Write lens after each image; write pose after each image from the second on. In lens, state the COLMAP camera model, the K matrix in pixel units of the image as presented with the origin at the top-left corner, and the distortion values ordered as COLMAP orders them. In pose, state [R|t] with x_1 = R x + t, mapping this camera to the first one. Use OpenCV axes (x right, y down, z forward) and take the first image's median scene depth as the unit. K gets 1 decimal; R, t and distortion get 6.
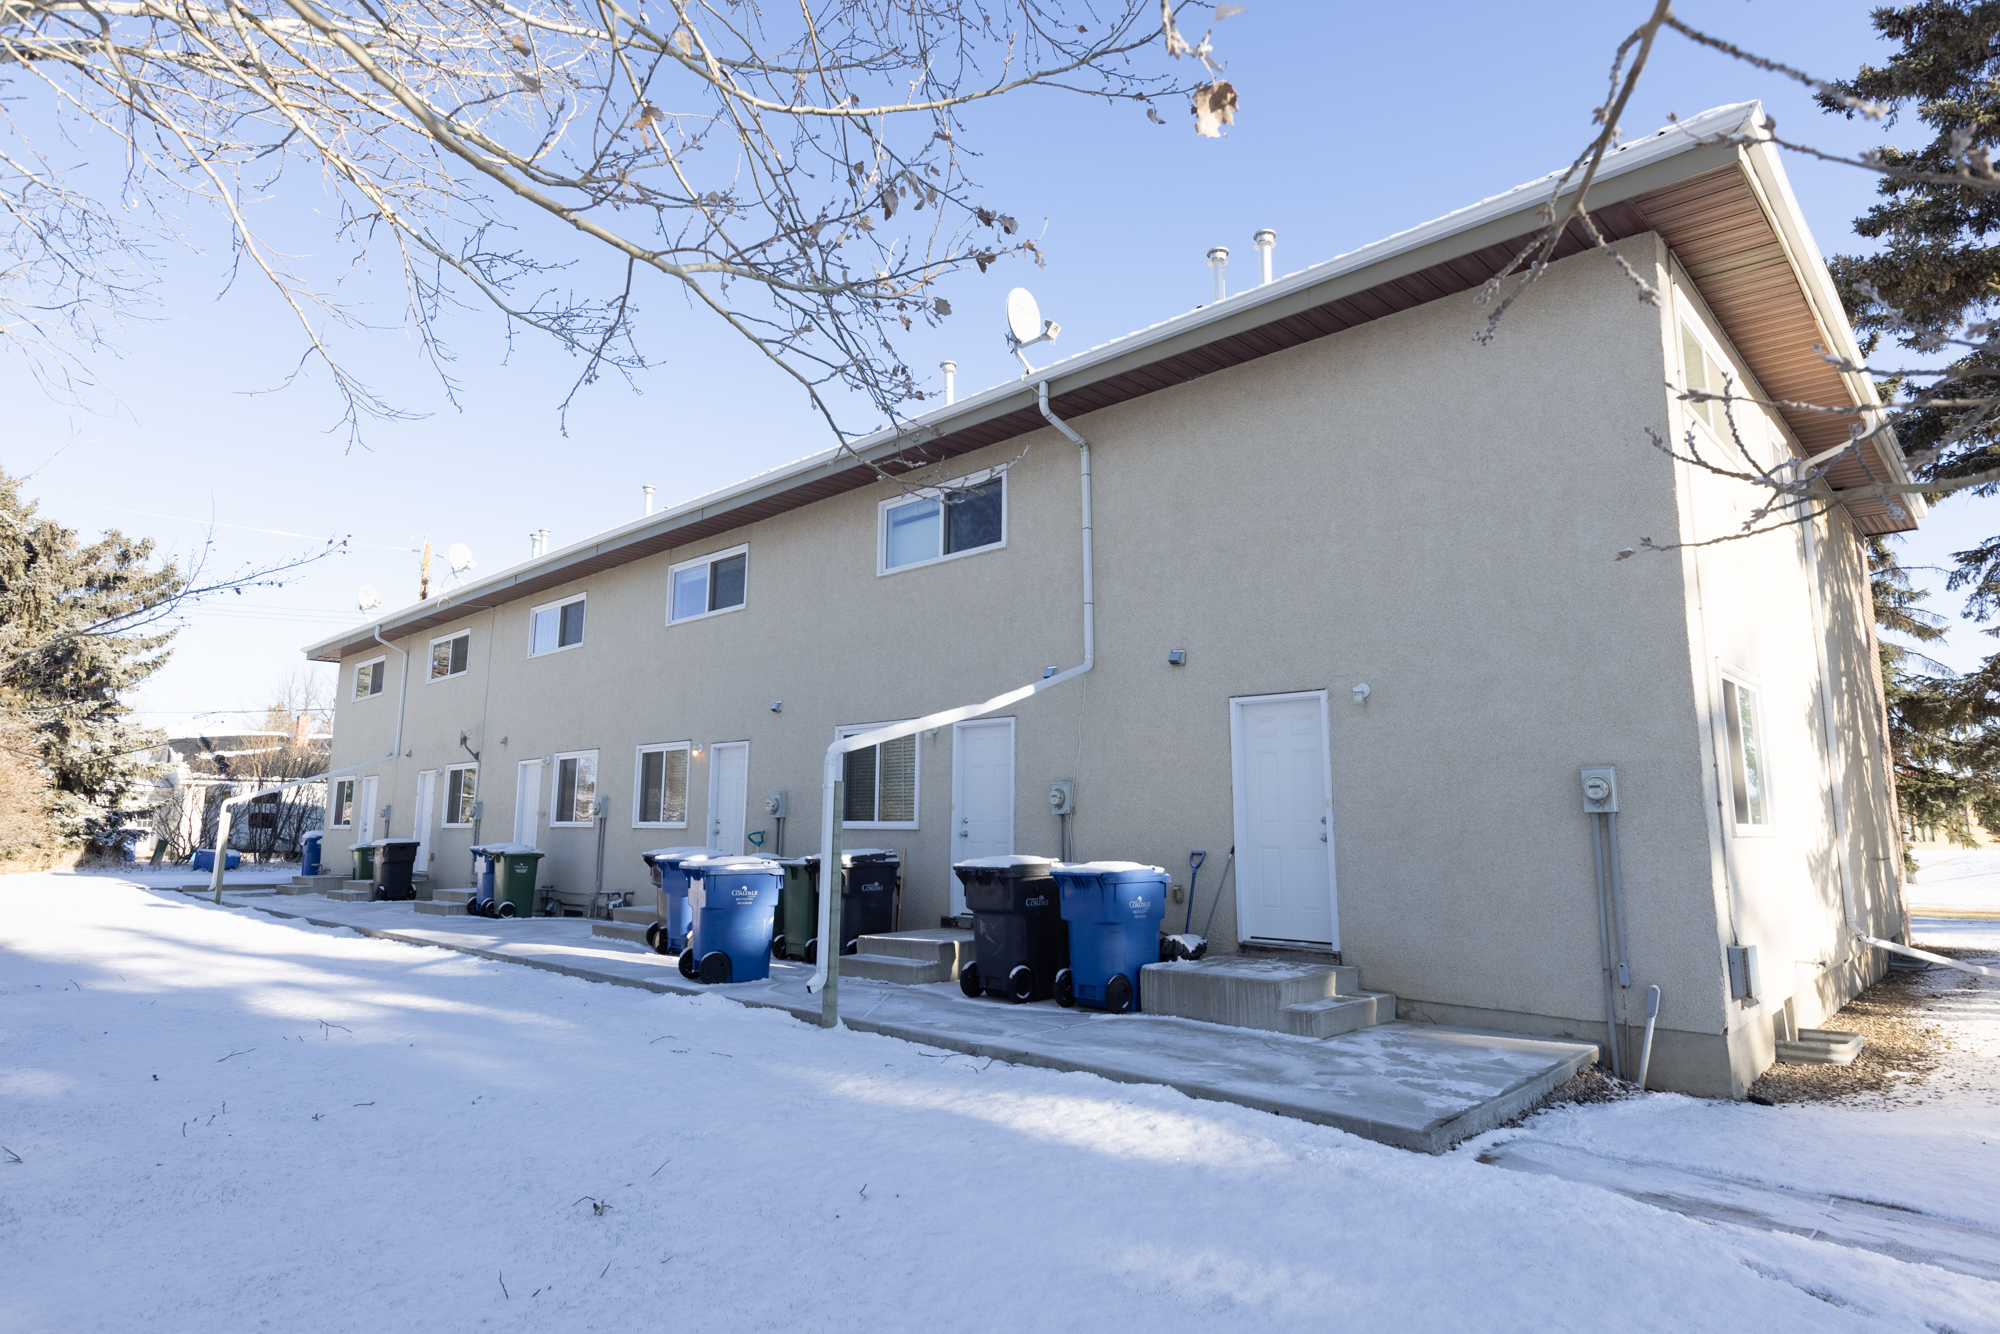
lens RADIAL K [[1102.4, 0, 1000.0], [0, 1102.4, 667.0], [0, 0, 1]] dist [0.002535, -0.000178]
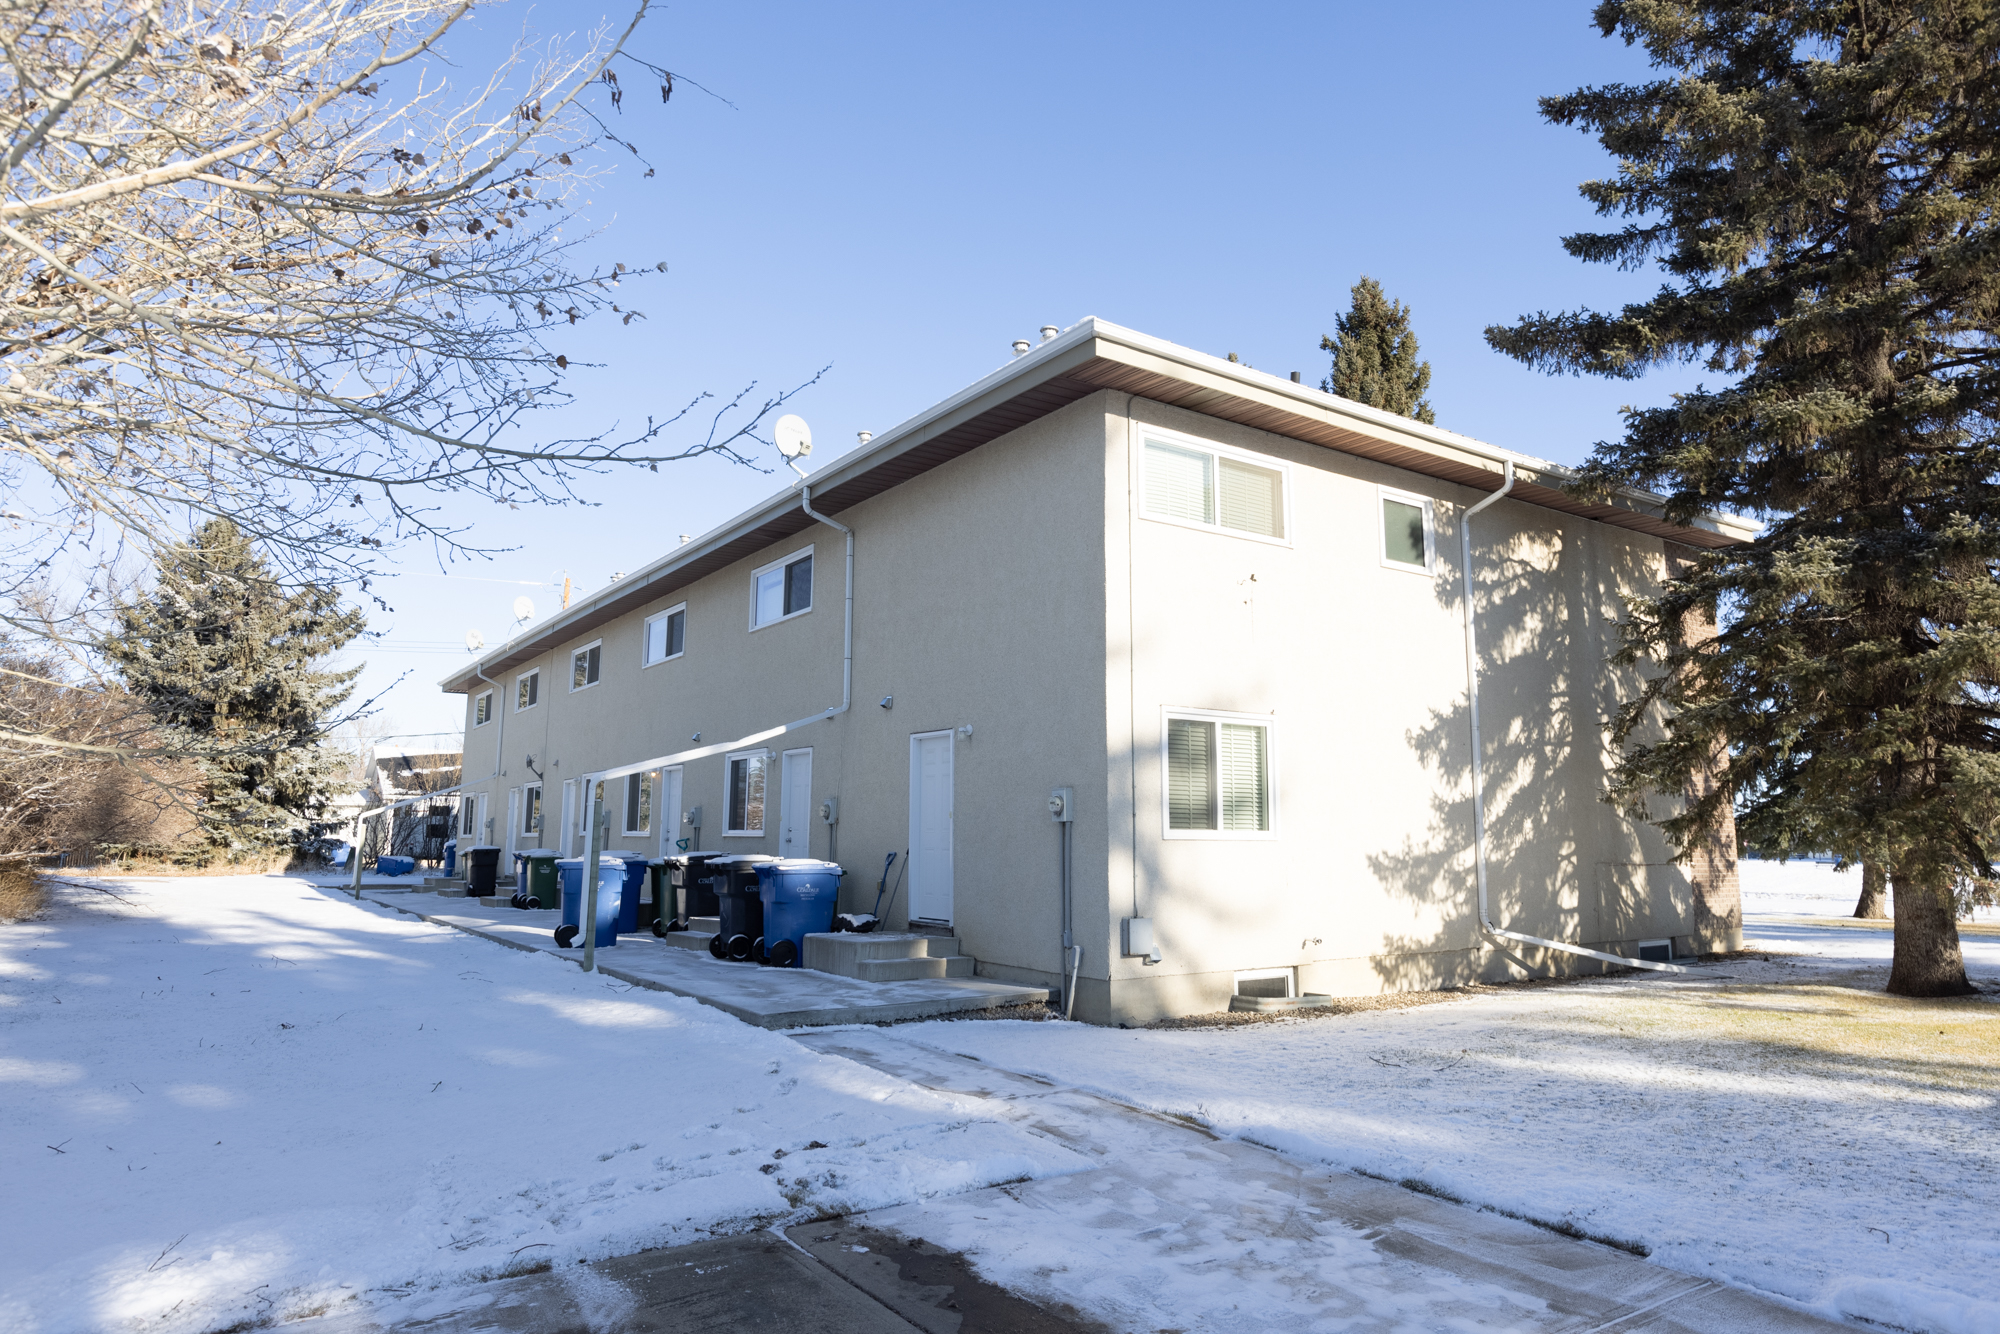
lens RADIAL K [[1215.2, 0, 1000.0], [0, 1215.2, 667.0], [0, 0, 1]] dist [-0.002598, 0.000383]
pose [[0.978458, -0.028601, -0.204454, 0.243709], [0.029338, 0.999569, 0.000576, -0.019672], [0.204350, -0.006562, 0.978876, -0.152503]]
